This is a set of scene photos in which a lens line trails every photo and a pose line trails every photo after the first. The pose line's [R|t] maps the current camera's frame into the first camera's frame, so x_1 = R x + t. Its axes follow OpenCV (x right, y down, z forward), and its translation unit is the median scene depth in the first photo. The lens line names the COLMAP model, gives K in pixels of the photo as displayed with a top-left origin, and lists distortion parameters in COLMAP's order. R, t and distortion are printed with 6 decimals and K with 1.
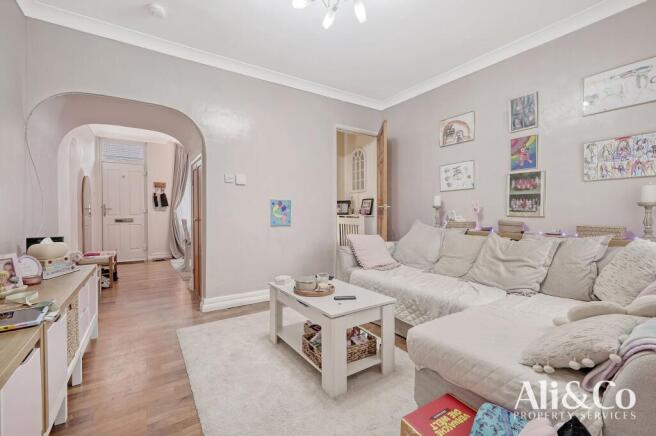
lens RADIAL K [[285.6, 0, 329.2], [0, 285.6, 215.2], [0, 0, 1]] dist [0.000242, 0.000103]
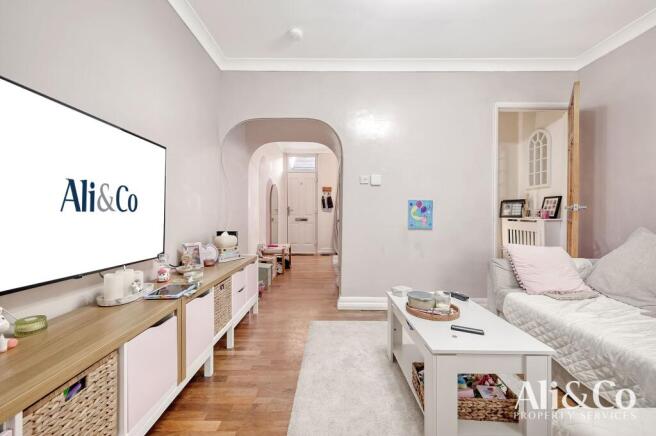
lens RADIAL K [[285.6, 0, 327.3], [0, 285.6, 214.4], [0, 0, 1]] dist [0.000242, 0.000103]
pose [[0.826691, 0.009221, -0.562580, 0.102258], [-0.012952, 0.999913, -0.002644, -0.003056], [0.562507, 0.009472, 0.826739, 0.105144]]
